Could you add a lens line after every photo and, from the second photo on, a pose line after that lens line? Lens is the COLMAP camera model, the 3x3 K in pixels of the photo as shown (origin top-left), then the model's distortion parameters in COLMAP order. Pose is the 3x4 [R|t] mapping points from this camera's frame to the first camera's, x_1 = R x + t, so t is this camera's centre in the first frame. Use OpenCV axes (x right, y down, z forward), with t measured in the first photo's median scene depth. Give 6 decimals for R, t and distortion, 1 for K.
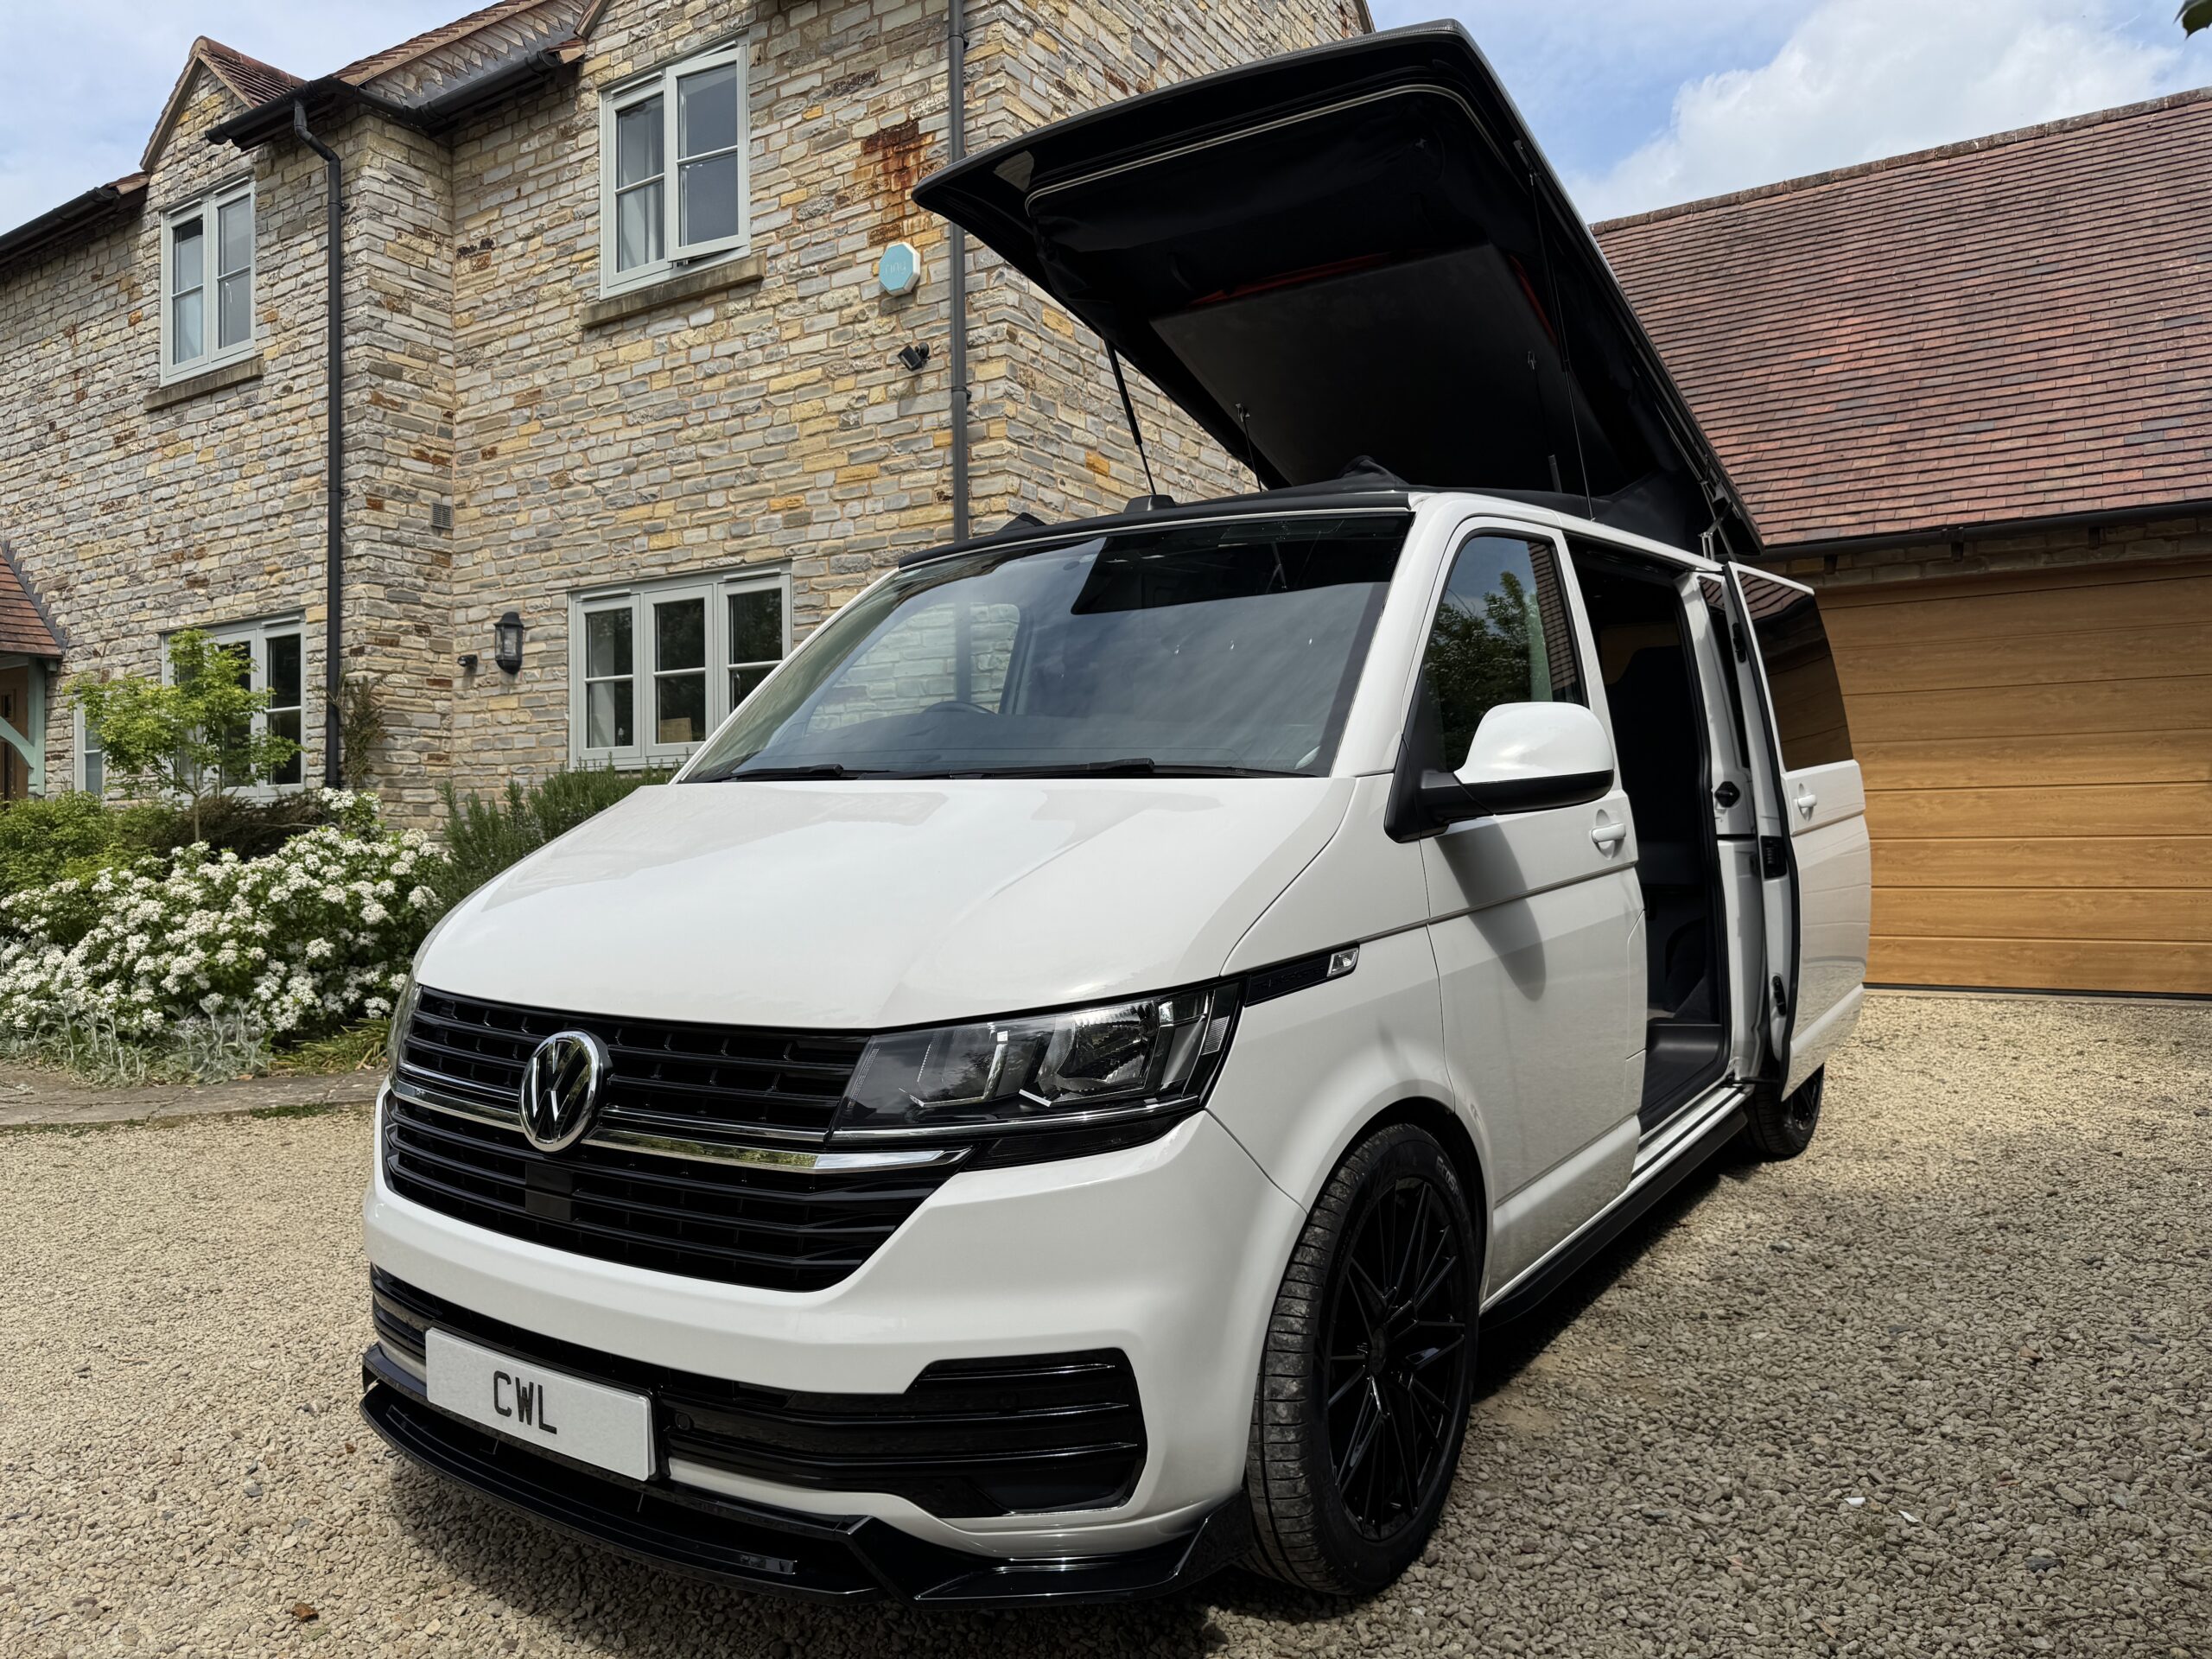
lens RADIAL K [[1577.7, 0, 1110.8], [0, 1577.7, 861.8], [0, 0, 1]] dist [0.021488, -0.033024]
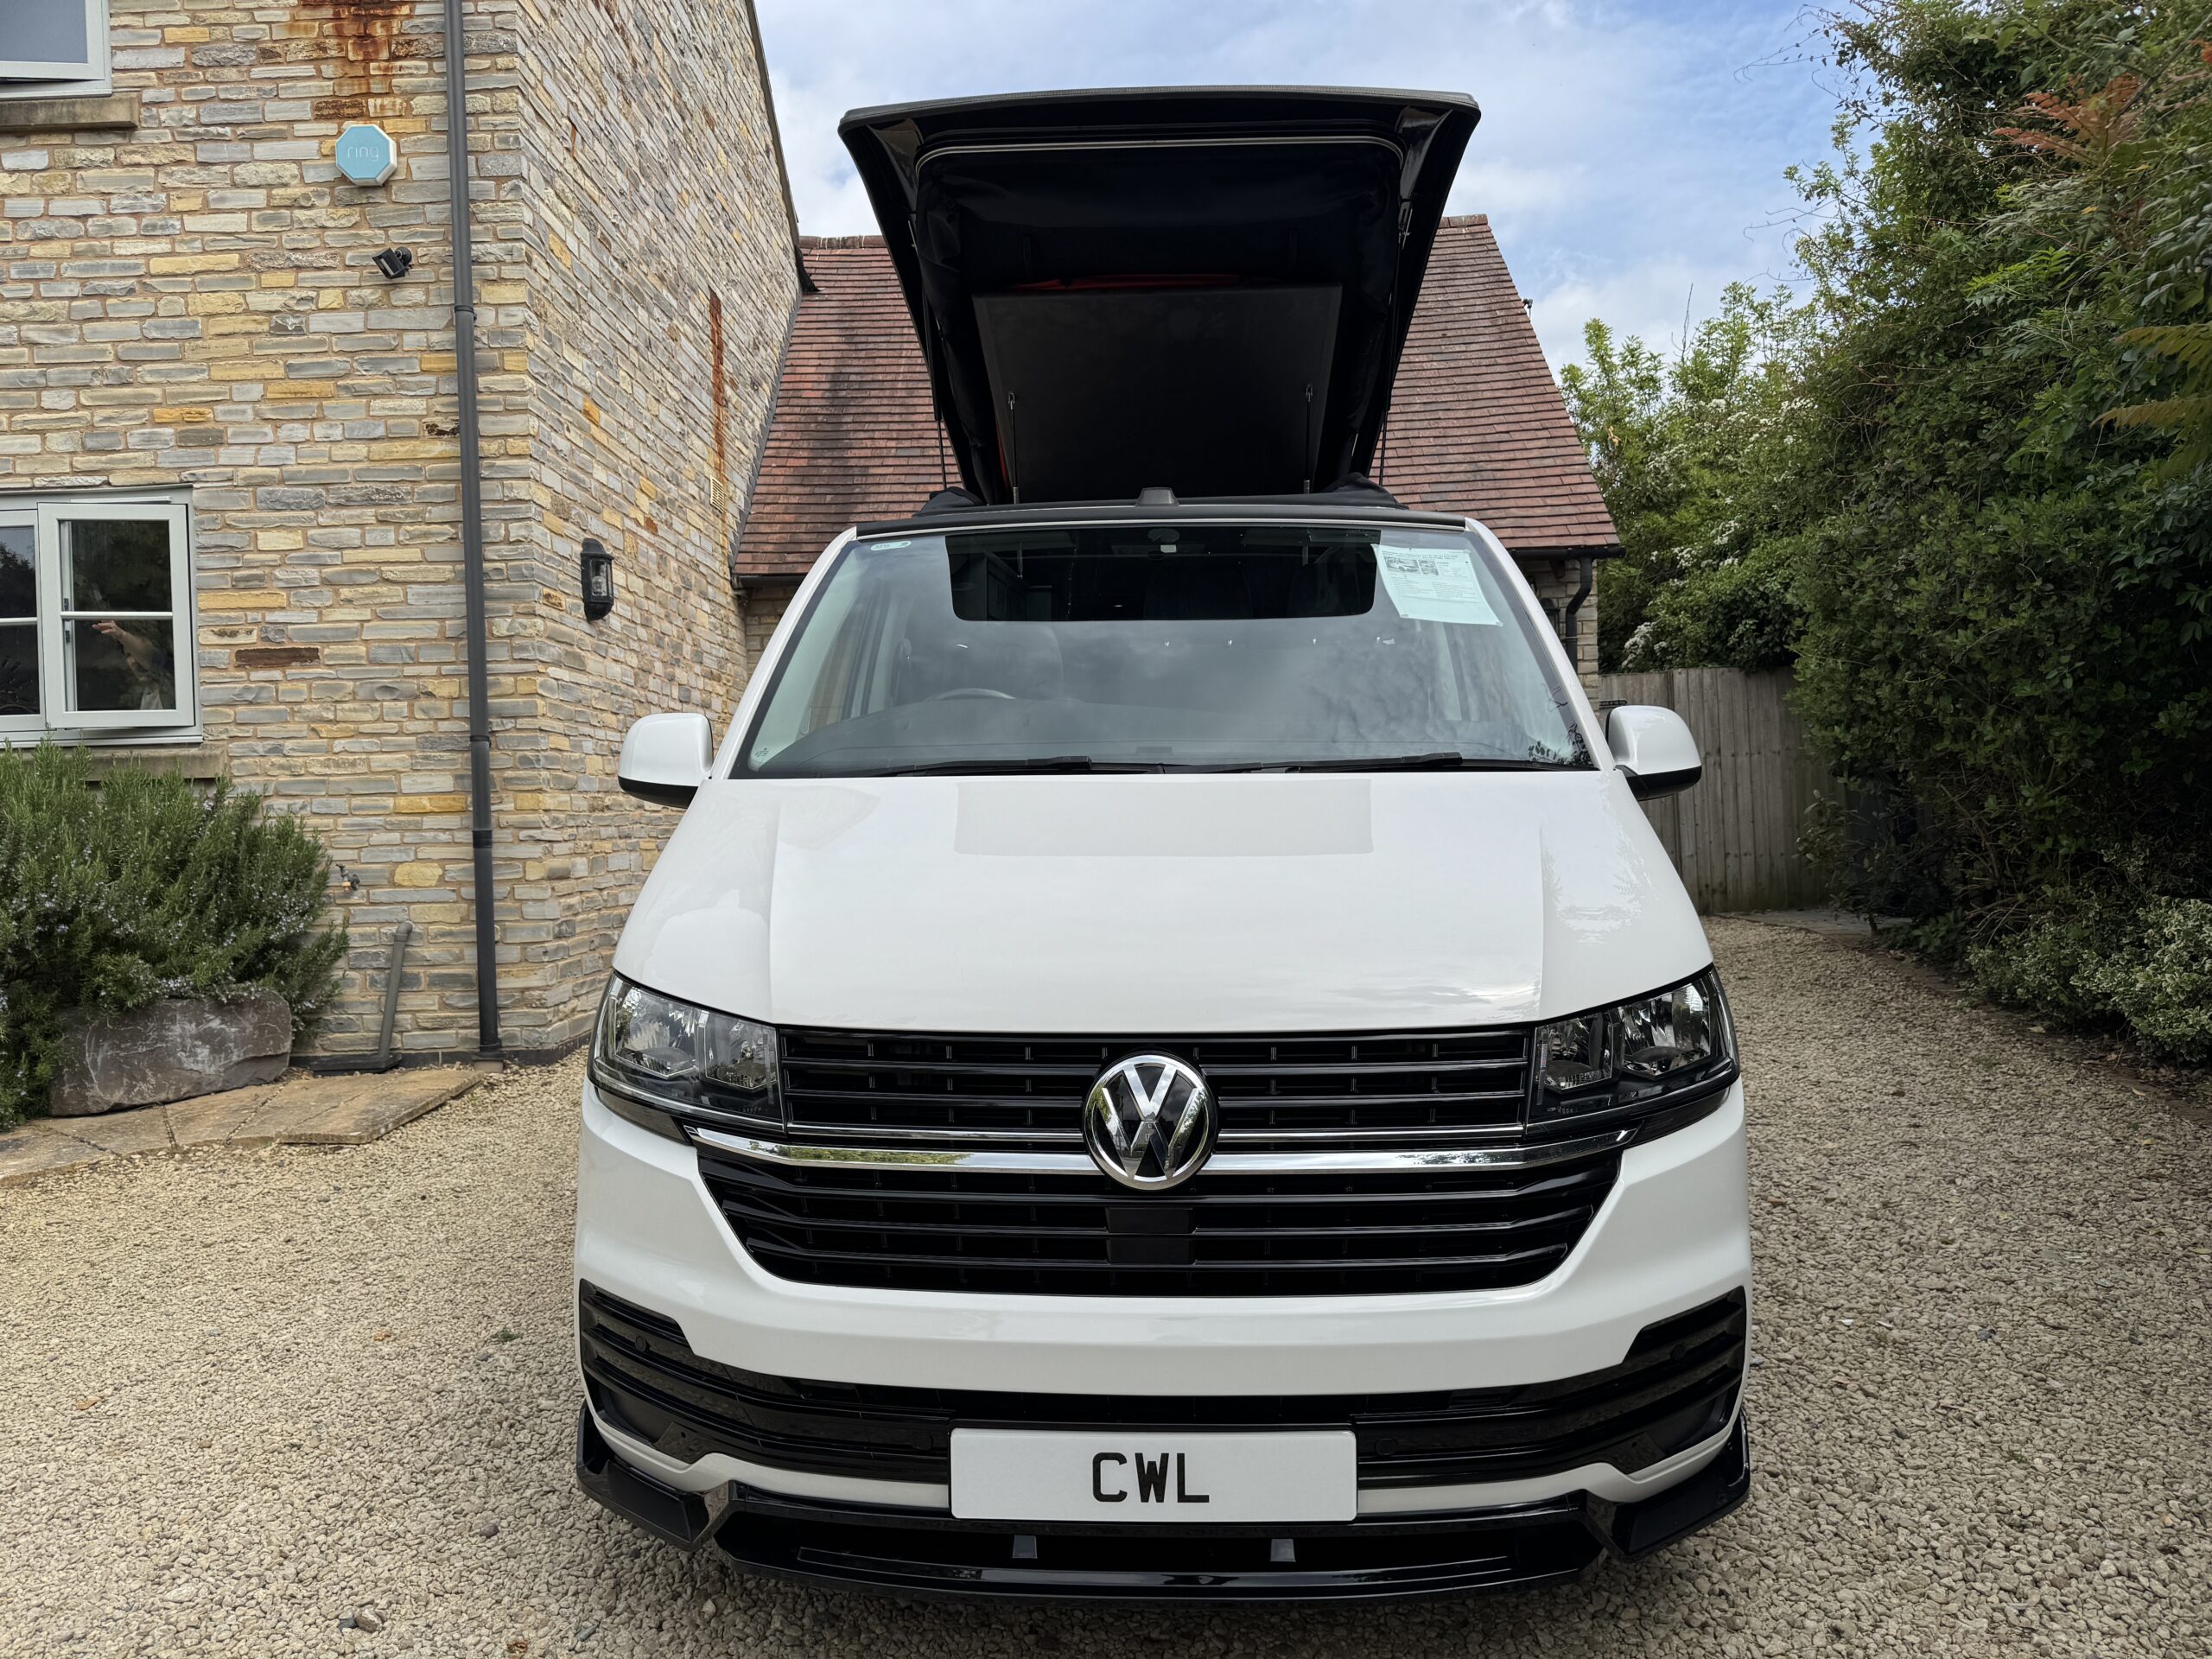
lens RADIAL K [[1590.9, 0, 1111.7], [0, 1590.9, 827.1], [0, 0, 1]] dist [0.008185, -0.013295]
pose [[0.842314, -0.024818, 0.538416, -0.264521], [0.029131, 0.999575, 0.000502, -0.006804], [-0.538200, 0.015262, 0.842679, 0.080065]]
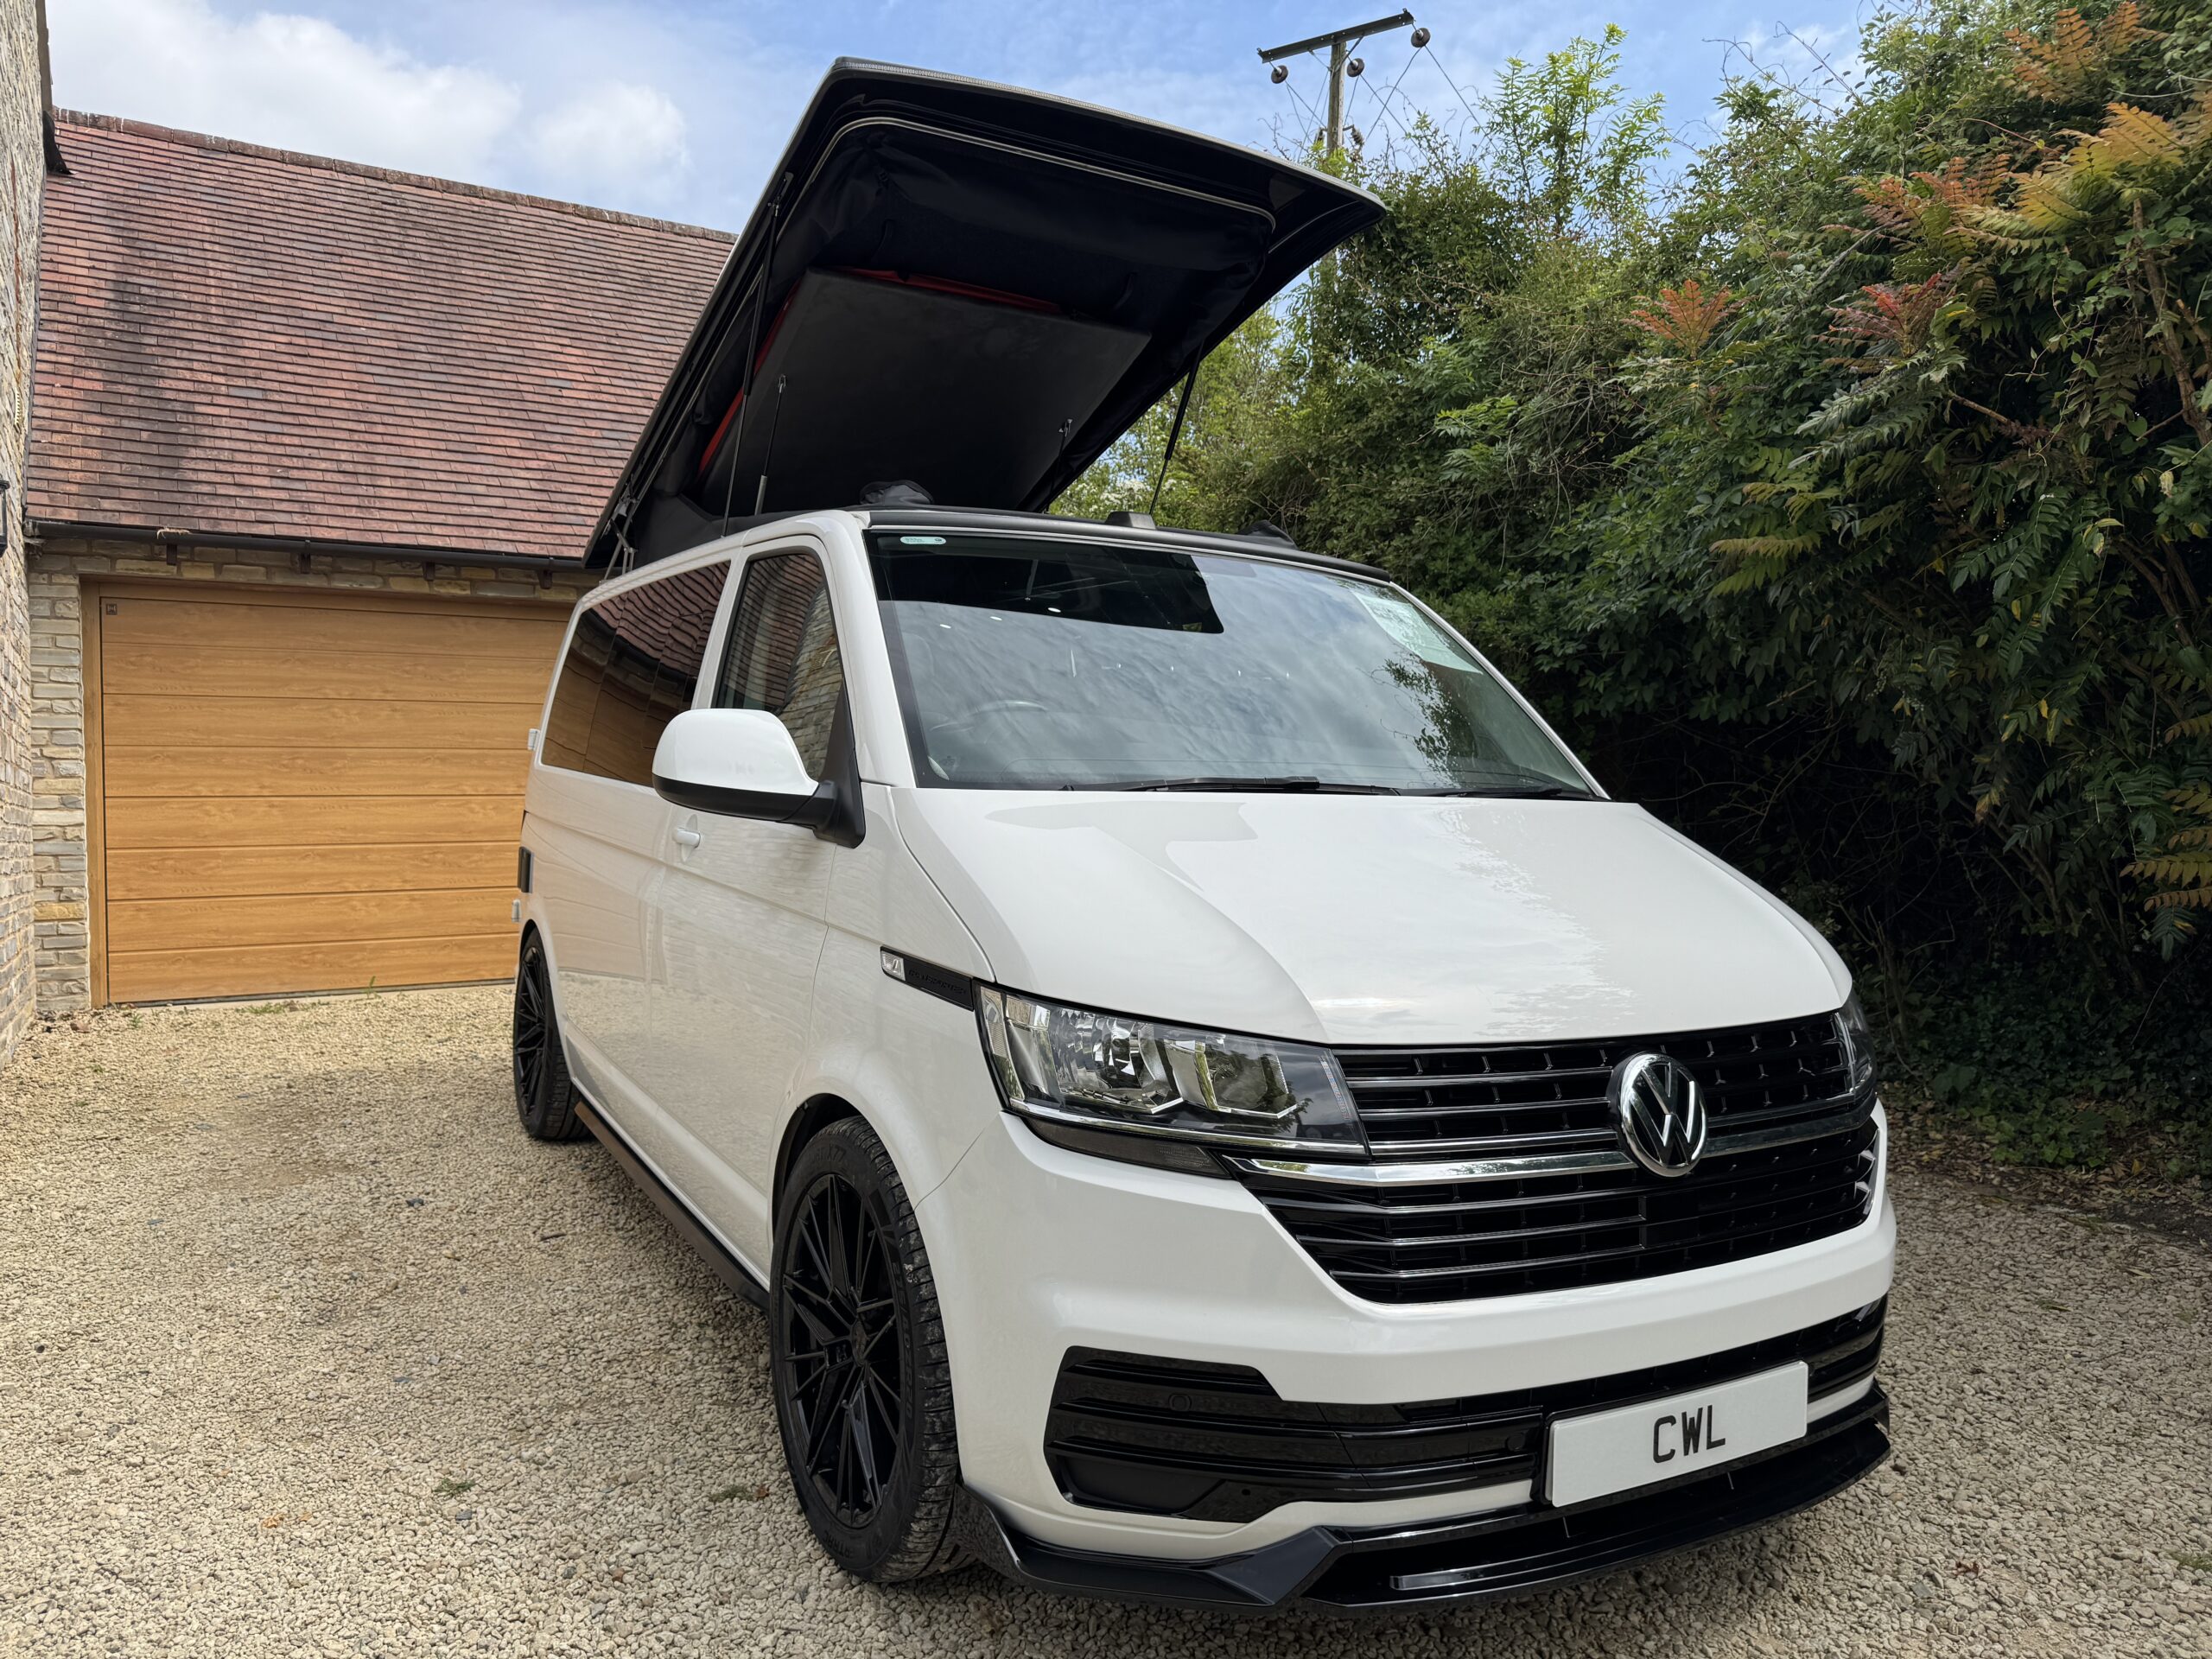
lens RADIAL K [[1595.1, 0, 1100.7], [0, 1595.1, 814.9], [0, 0, 1]] dist [0.004732, -0.009913]
pose [[0.439681, -0.005245, 0.898139, -0.437024], [0.018821, 0.999817, -0.003375, -0.013766], [-0.897957, 0.018388, 0.439699, 0.273637]]
